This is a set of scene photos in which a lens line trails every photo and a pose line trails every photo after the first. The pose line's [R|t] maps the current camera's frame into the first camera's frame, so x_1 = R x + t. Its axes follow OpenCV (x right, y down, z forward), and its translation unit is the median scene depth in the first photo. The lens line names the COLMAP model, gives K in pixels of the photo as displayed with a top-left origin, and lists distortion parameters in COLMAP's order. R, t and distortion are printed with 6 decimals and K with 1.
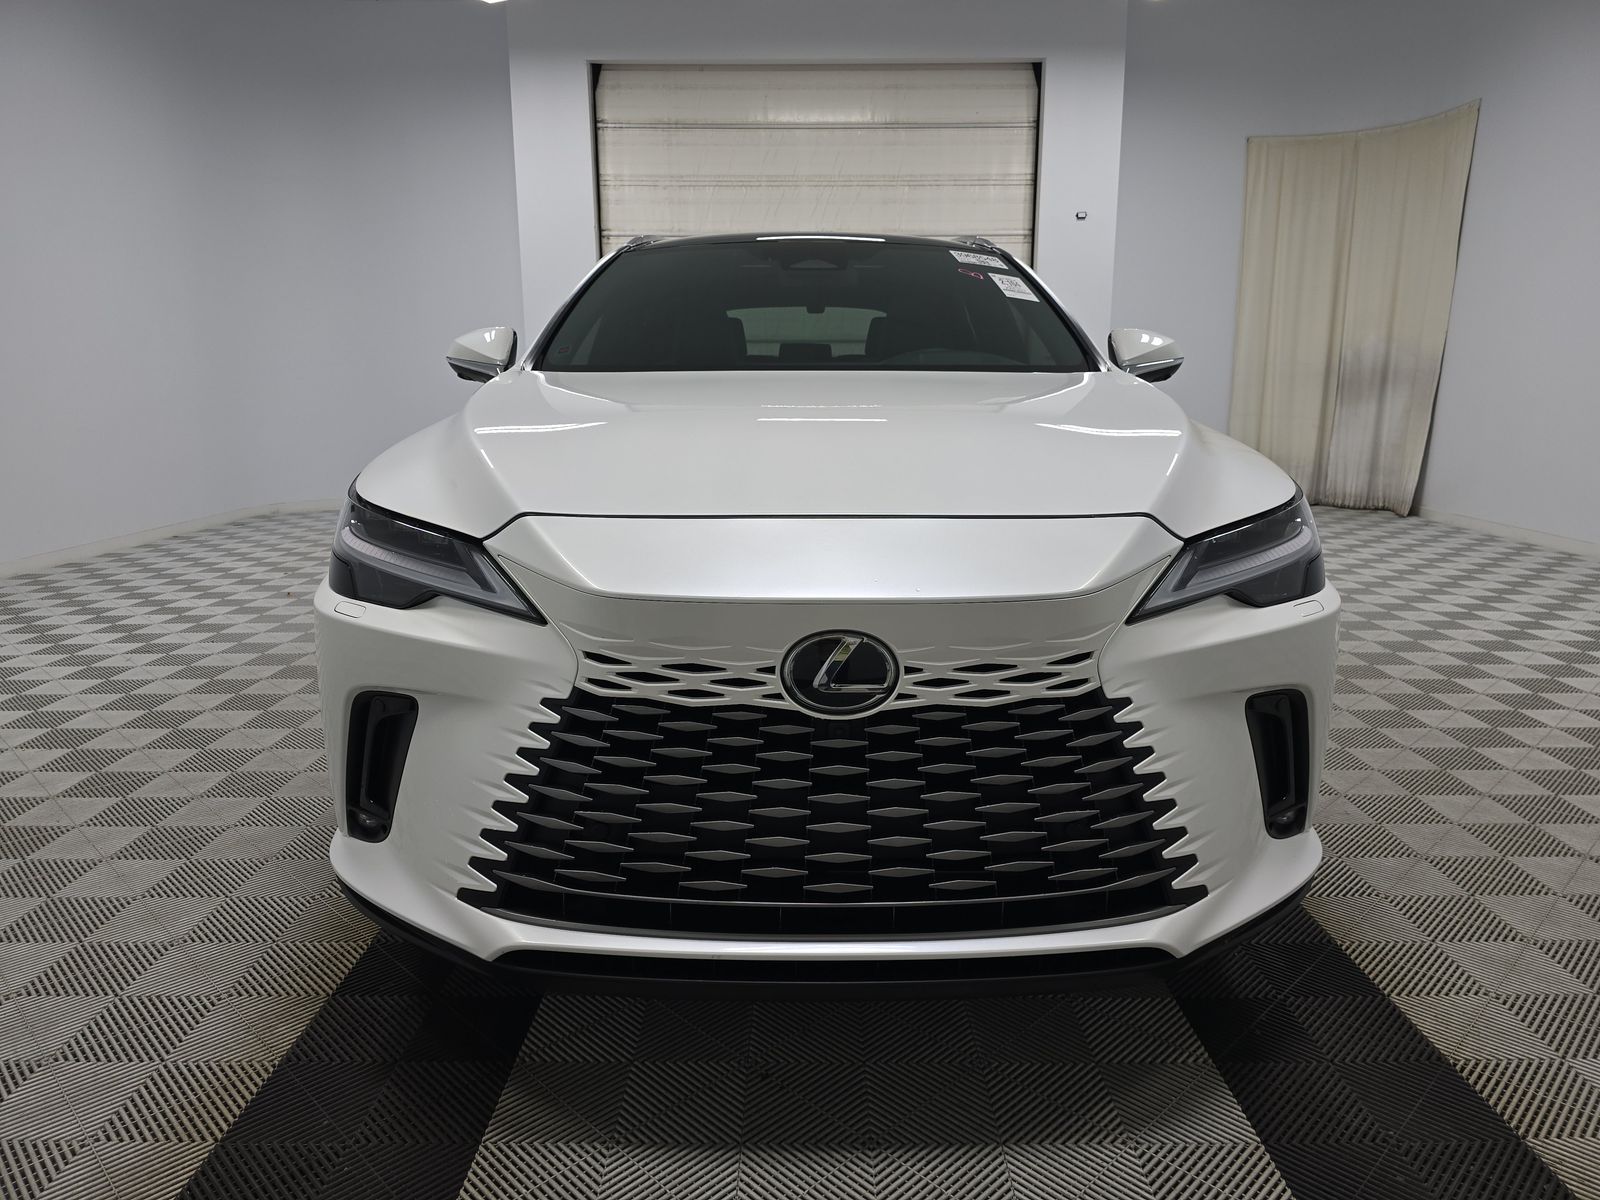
lens RADIAL K [[1049.5, 0, 802.8], [0, 1049.5, 610.3], [0, 0, 1]] dist [0.002648, -0.000120]
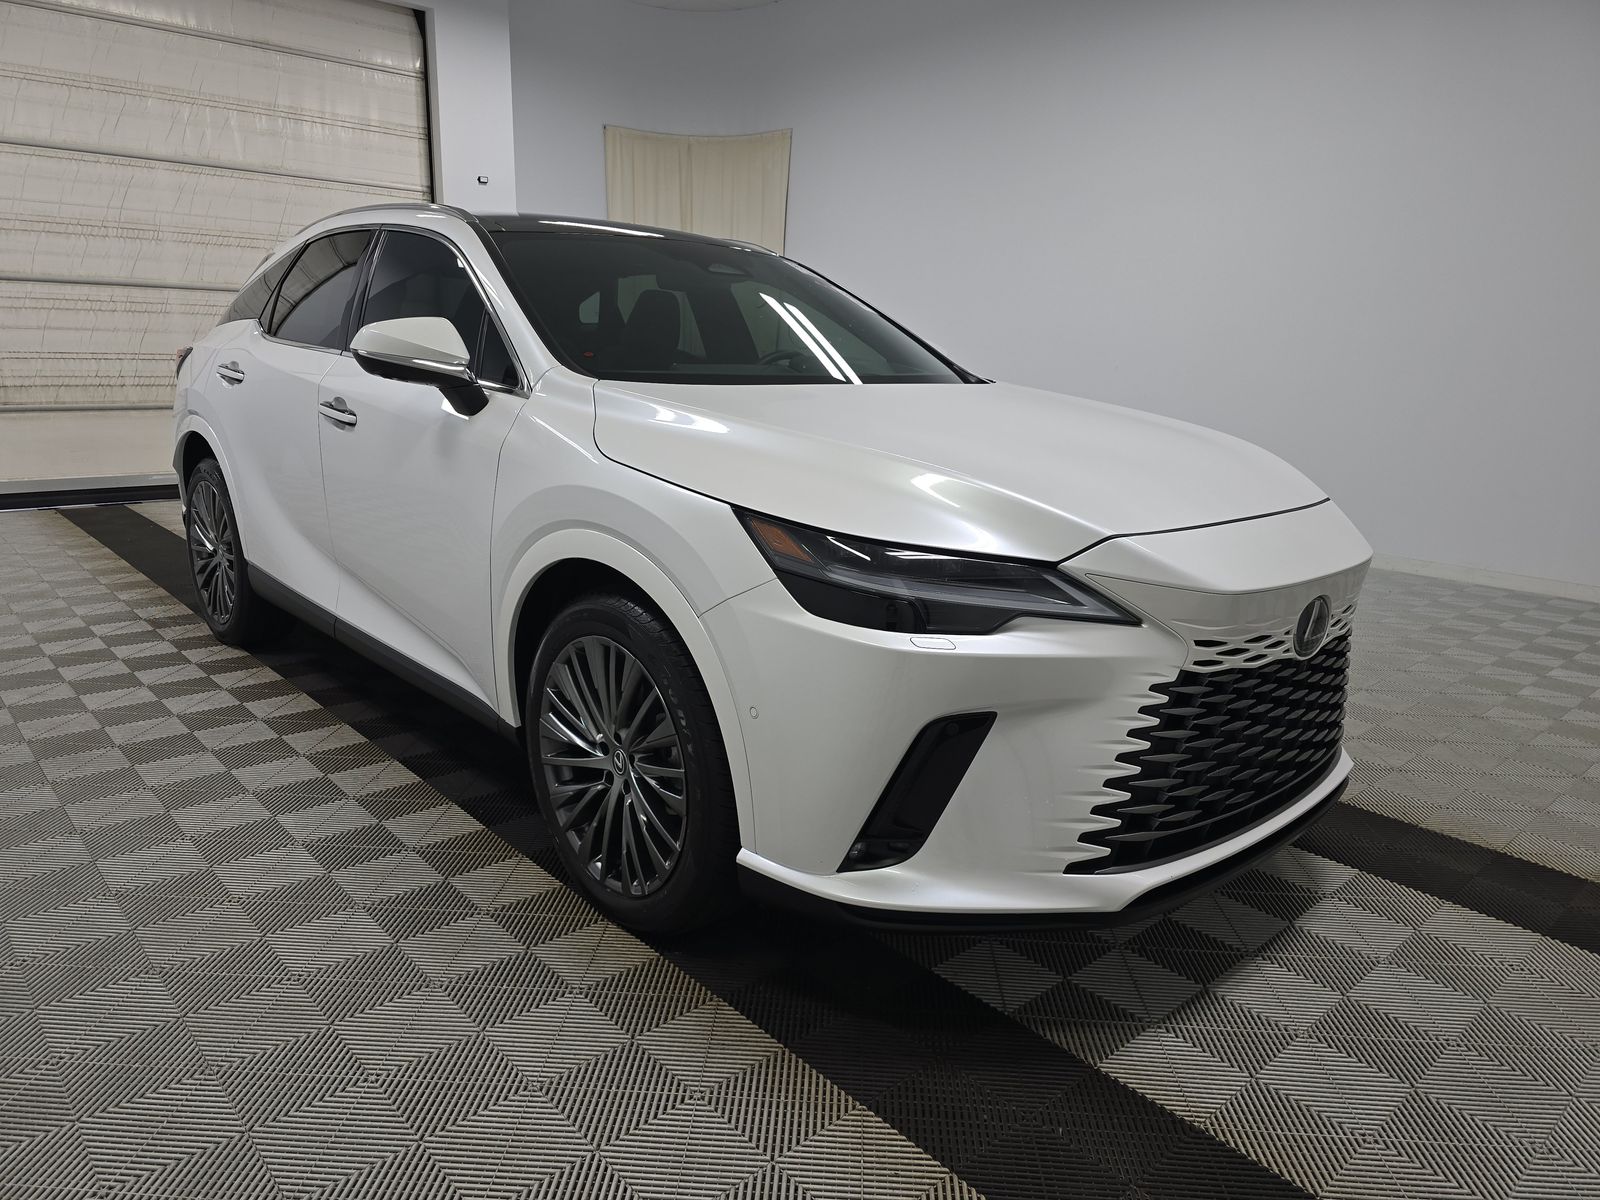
lens RADIAL K [[1072.9, 0, 800.0], [0, 1072.9, 600.0], [0, 0, 1]] dist [0.005503, -0.022022]
pose [[0.739606, -0.124775, 0.661373, -1.271395], [0.104212, 0.992045, 0.070621, -0.136312], [-0.664923, 0.016691, 0.746725, 0.307675]]
